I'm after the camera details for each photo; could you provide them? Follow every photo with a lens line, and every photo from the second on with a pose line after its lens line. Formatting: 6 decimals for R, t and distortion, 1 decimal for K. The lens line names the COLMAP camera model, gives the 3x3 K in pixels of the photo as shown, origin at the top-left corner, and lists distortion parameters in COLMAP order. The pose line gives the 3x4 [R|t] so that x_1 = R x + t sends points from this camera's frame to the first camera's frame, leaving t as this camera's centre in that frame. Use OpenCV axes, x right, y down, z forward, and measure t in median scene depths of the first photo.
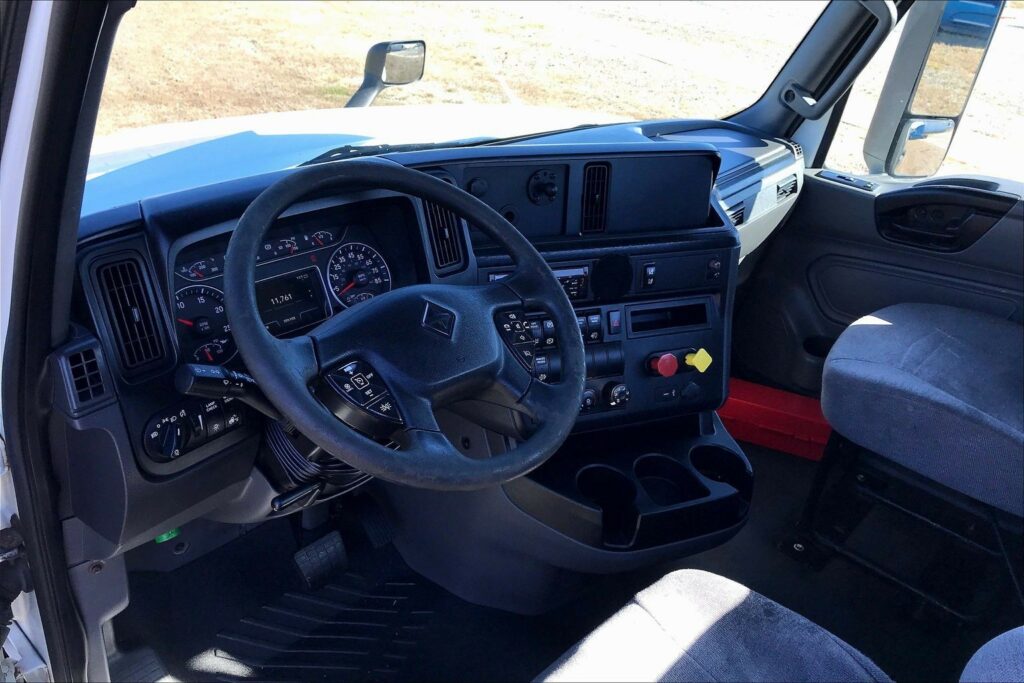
lens RADIAL K [[818.8, 0, 512.0], [0, 818.8, 341.5], [0, 0, 1]] dist [0.034171, -0.009403]
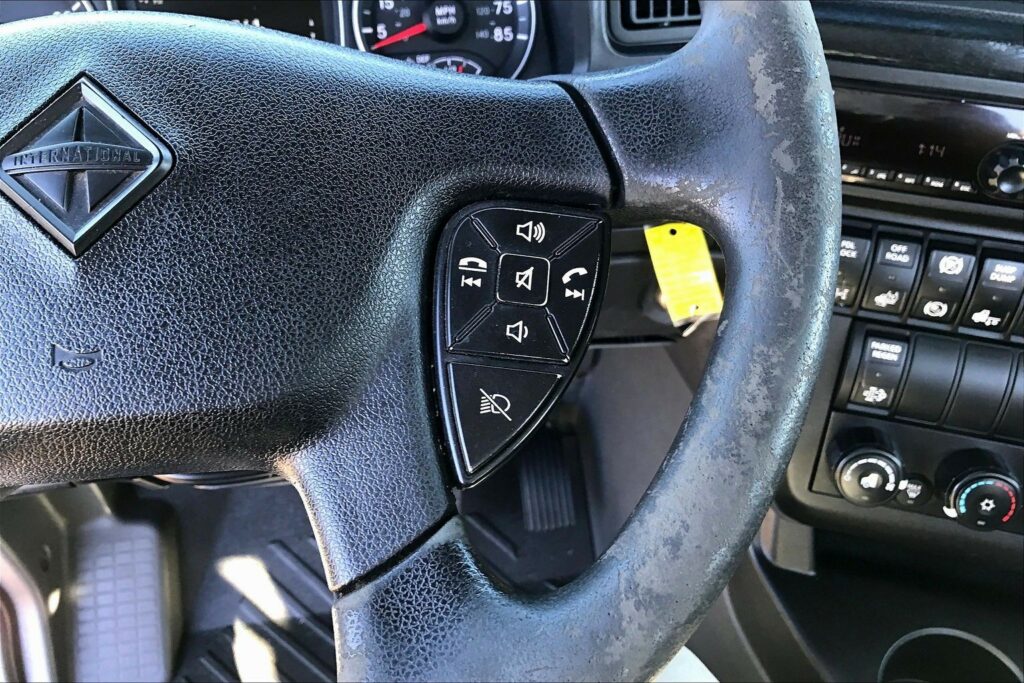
lens RADIAL K [[864.9, 0, 512.8], [0, 864.9, 321.8], [0, 0, 1]] dist [0.019626, -0.011953]
pose [[0.772575, 0.351708, -0.528610, 0.120862], [-0.234637, 0.931774, 0.277024, -0.064493], [0.589977, -0.089990, 0.802390, 0.672710]]
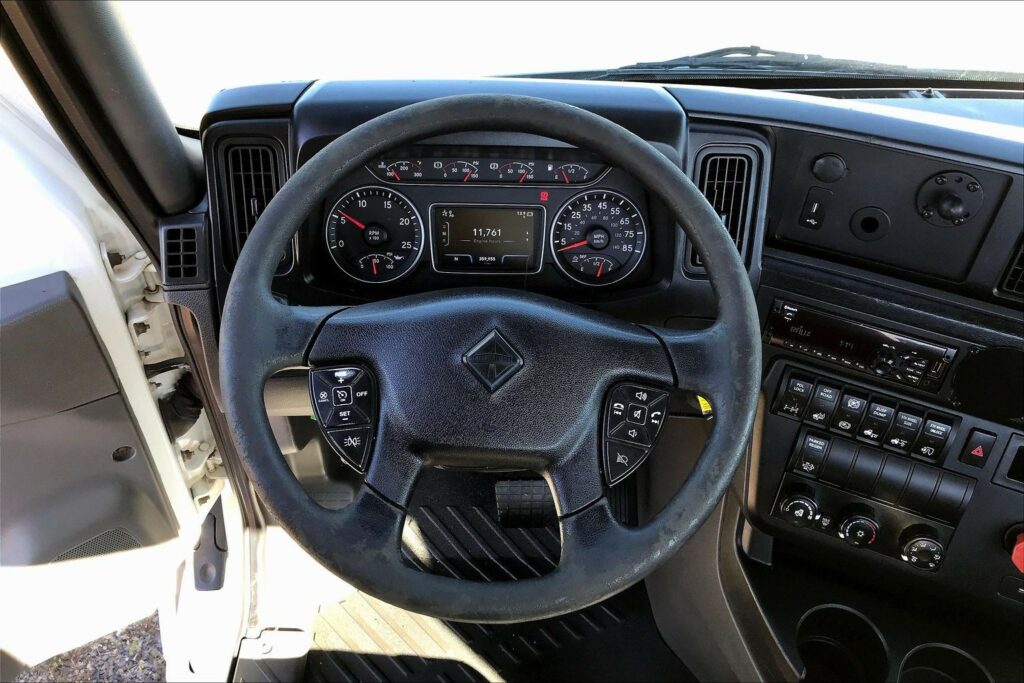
lens RADIAL K [[818.8, 0, 512.0], [0, 818.8, 341.5], [0, 0, 1]] dist [0.034171, -0.009403]
pose [[0.684416, 0.443131, -0.578973, 0.247091], [-0.320496, 0.896121, 0.307002, -0.202562], [0.654872, -0.024558, 0.755341, 0.374724]]
